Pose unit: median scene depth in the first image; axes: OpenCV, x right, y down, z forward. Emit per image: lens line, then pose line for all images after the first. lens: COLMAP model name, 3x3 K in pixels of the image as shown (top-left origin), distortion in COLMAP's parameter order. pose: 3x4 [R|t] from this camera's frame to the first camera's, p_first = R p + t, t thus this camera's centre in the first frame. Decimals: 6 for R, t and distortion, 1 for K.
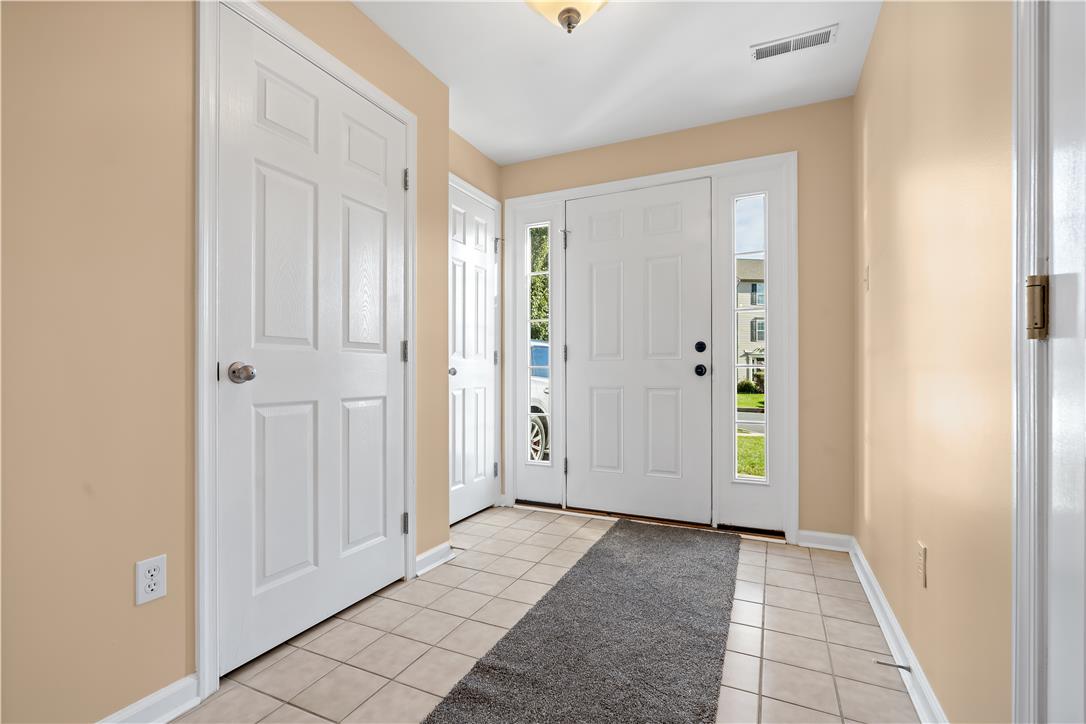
lens RADIAL K [[487.9, 0, 541.2], [0, 487.9, 362.5], [0, 0, 1]] dist [-0.003282, 0.000552]
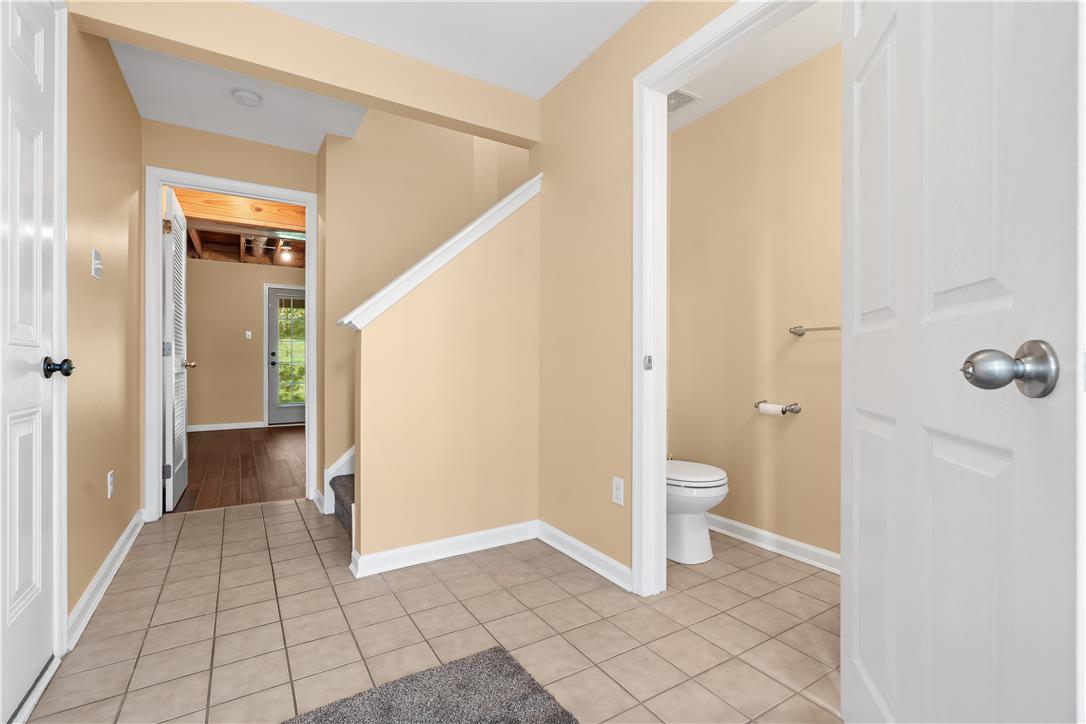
lens RADIAL K [[487.9, 0, 541.2], [0, 487.9, 362.5], [0, 0, 1]] dist [-0.003282, 0.000552]
pose [[-0.541112, -0.000224, -0.840950, 0.616051], [0.021598, 0.999666, -0.014163, 0.035228], [0.840673, -0.025827, -0.540927, 1.493836]]
